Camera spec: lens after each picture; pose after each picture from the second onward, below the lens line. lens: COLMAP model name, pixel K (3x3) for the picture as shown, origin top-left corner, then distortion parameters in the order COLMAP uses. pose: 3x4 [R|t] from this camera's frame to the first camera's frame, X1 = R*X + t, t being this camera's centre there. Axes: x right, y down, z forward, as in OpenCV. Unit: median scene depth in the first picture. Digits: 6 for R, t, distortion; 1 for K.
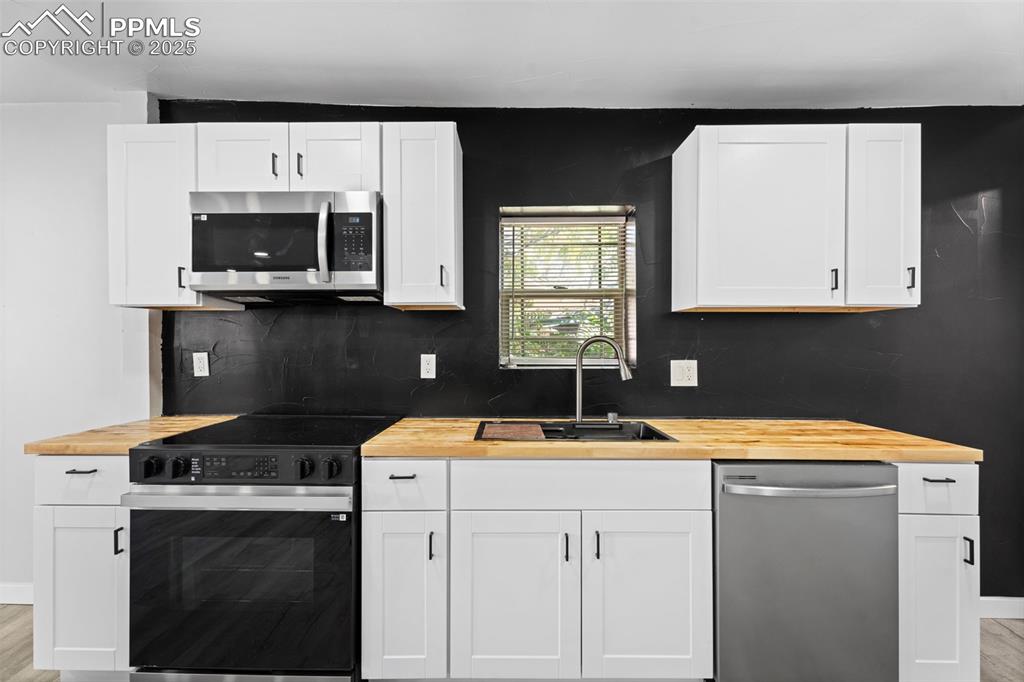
lens RADIAL K [[471.7, 0, 504.2], [0, 471.7, 338.5], [0, 0, 1]] dist [0.001674, 0.000535]
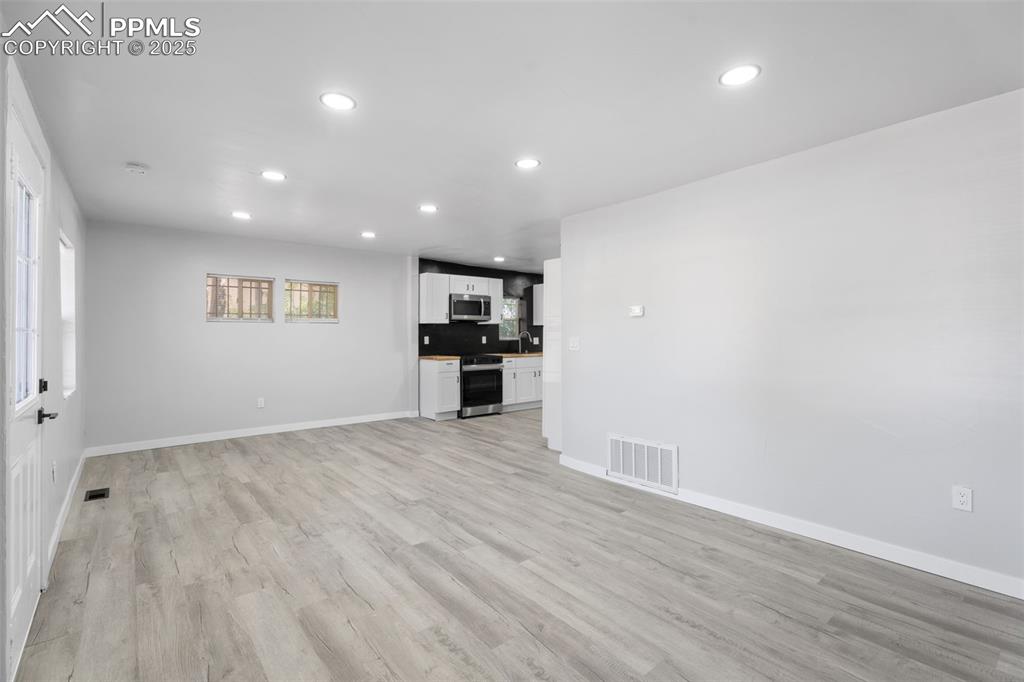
lens RADIAL K [[471.7, 0, 504.2], [0, 471.7, 338.5], [0, 0, 1]] dist [0.001674, 0.000535]
pose [[0.767473, -0.009568, 0.641010, -2.738973], [0.004097, 0.999941, 0.010021, 0.014014], [-0.641068, -0.005065, 0.767467, -2.160839]]
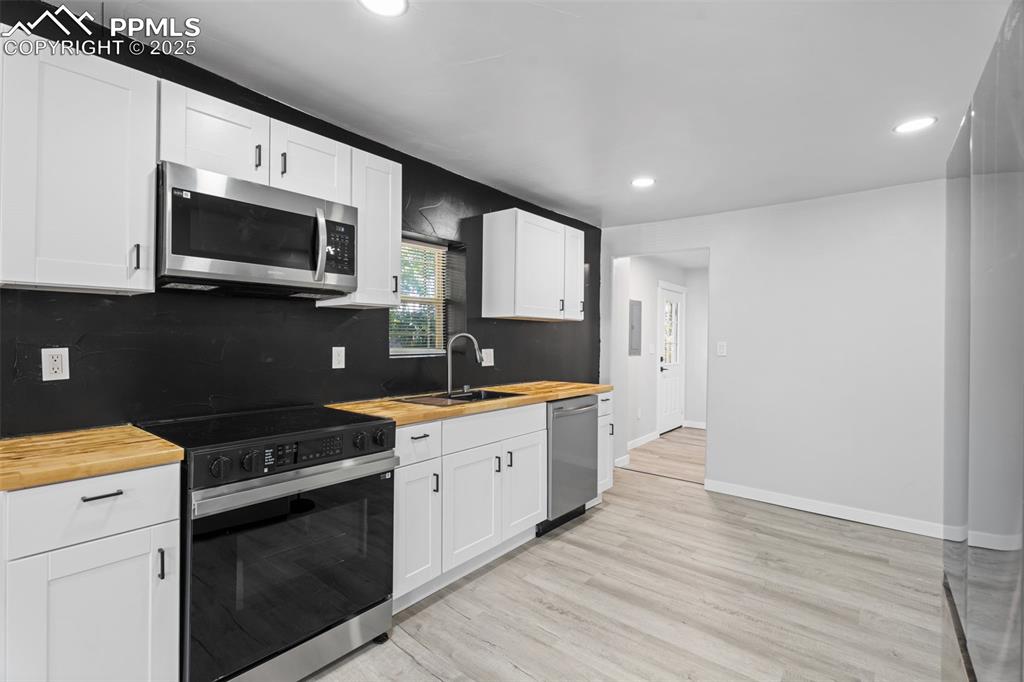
lens RADIAL K [[471.7, 0, 504.2], [0, 471.7, 338.5], [0, 0, 1]] dist [0.001674, 0.000535]
pose [[0.630316, 0.003604, 0.776330, -0.928043], [-0.011056, 0.999929, 0.004335, 0.003675], [-0.776260, -0.011316, 0.630311, -0.026048]]
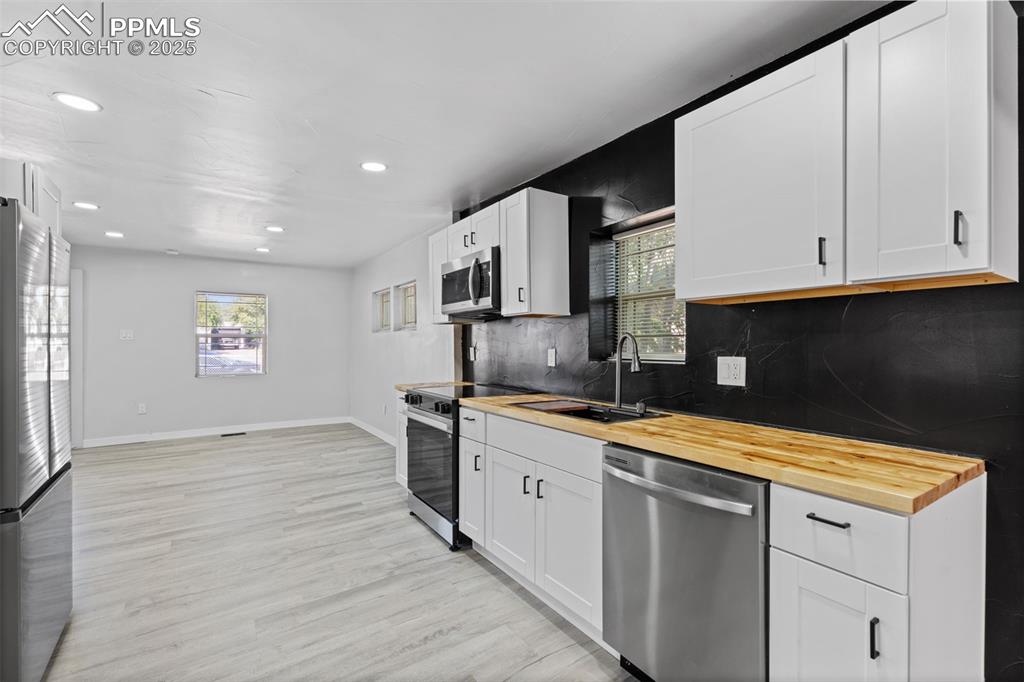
lens RADIAL K [[452.6, 0, 512.3], [0, 452.6, 342.6], [0, 0, 1]] dist [-0.001317, 0.000153]
pose [[0.563758, -0.006530, -0.825914, 1.018973], [0.008178, 0.999964, -0.002324, 0.019387], [0.825900, -0.005444, 0.563791, 0.175939]]
